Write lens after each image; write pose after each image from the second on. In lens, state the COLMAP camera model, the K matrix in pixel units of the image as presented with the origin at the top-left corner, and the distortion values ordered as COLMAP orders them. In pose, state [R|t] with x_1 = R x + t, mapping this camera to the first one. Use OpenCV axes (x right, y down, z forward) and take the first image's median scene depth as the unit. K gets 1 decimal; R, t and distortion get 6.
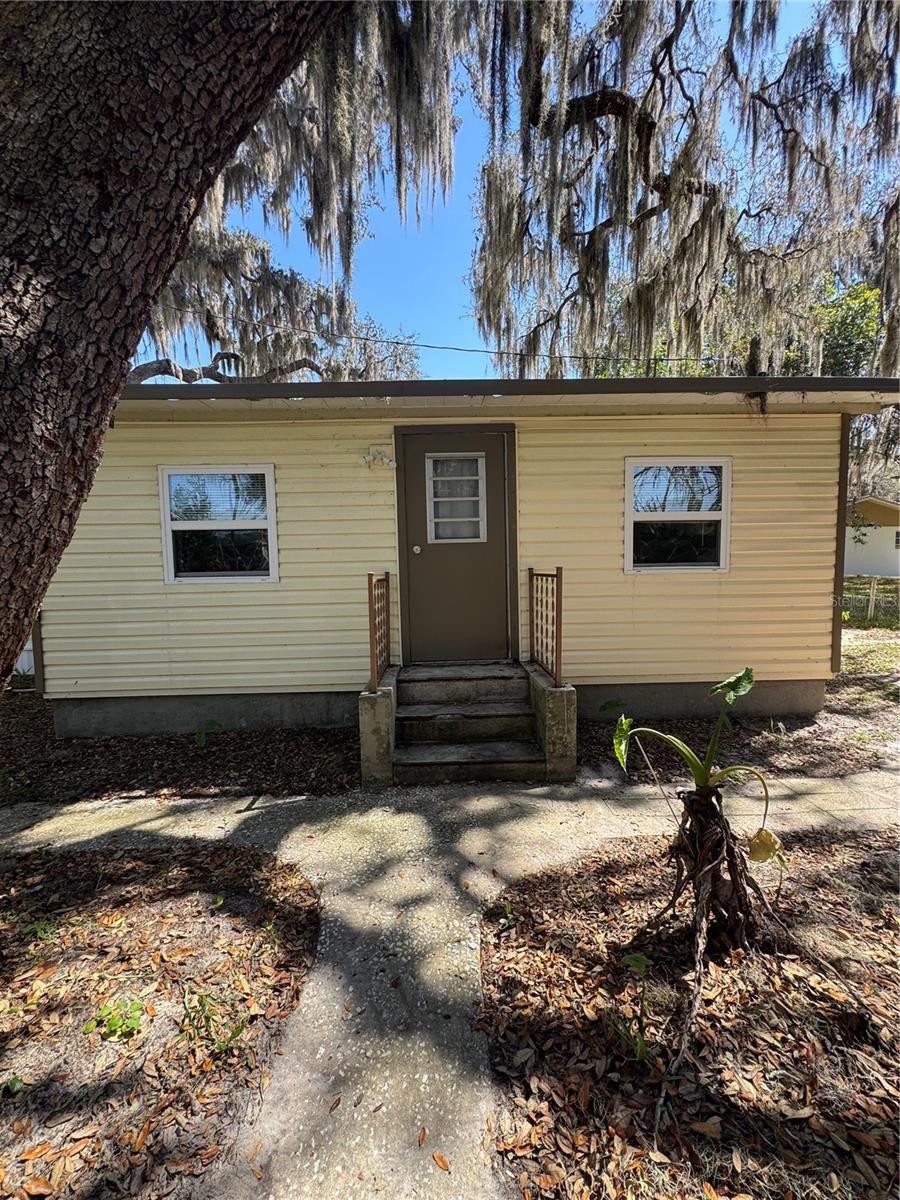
lens RADIAL K [[481.7, 0, 450.2], [0, 481.7, 597.0], [0, 0, 1]] dist [-0.002101, 0.000591]
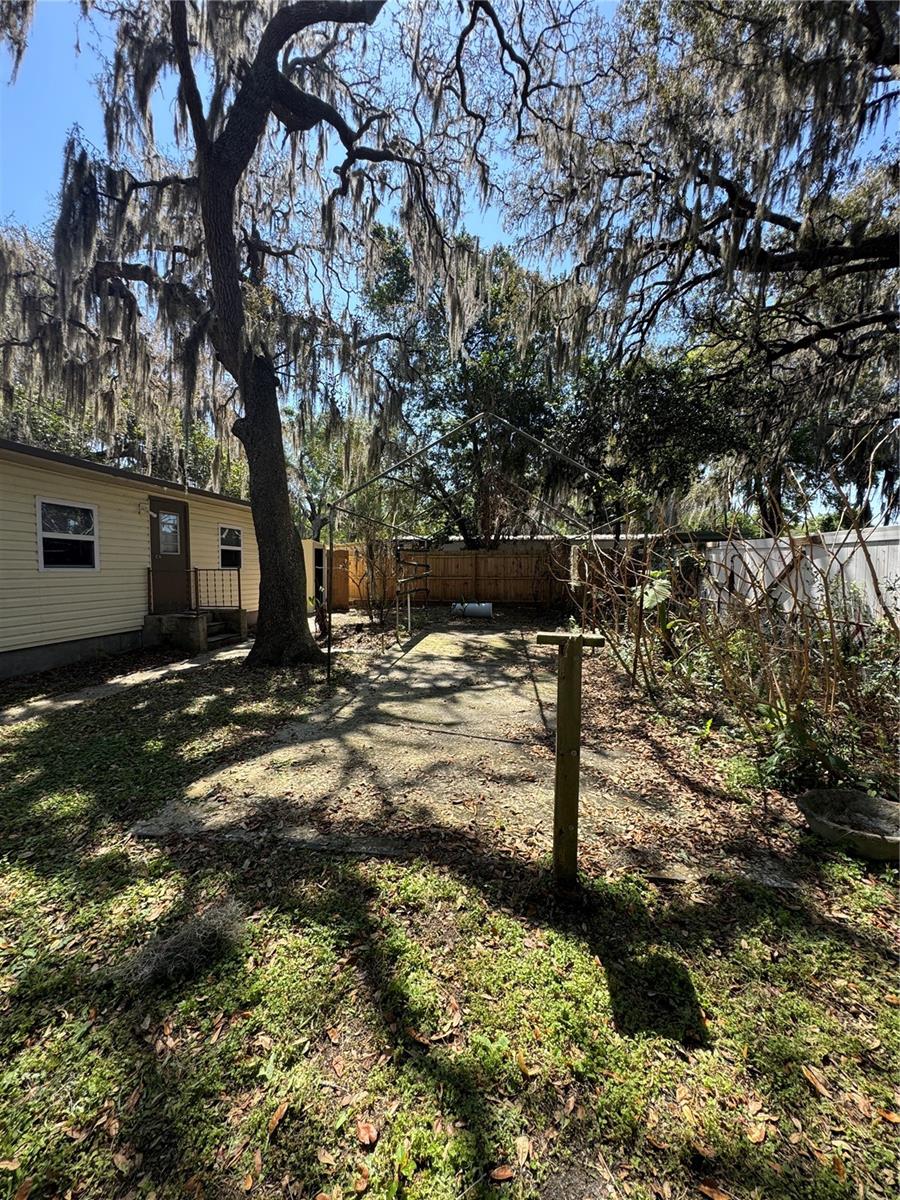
lens RADIAL K [[481.7, 0, 449.9], [0, 481.7, 599.3], [0, 0, 1]] dist [-0.002101, 0.000591]
pose [[0.141511, -0.045479, 0.988891, -1.915837], [0.086947, 0.995655, 0.033348, 0.121500], [-0.986111, 0.081262, 0.144850, -0.494968]]
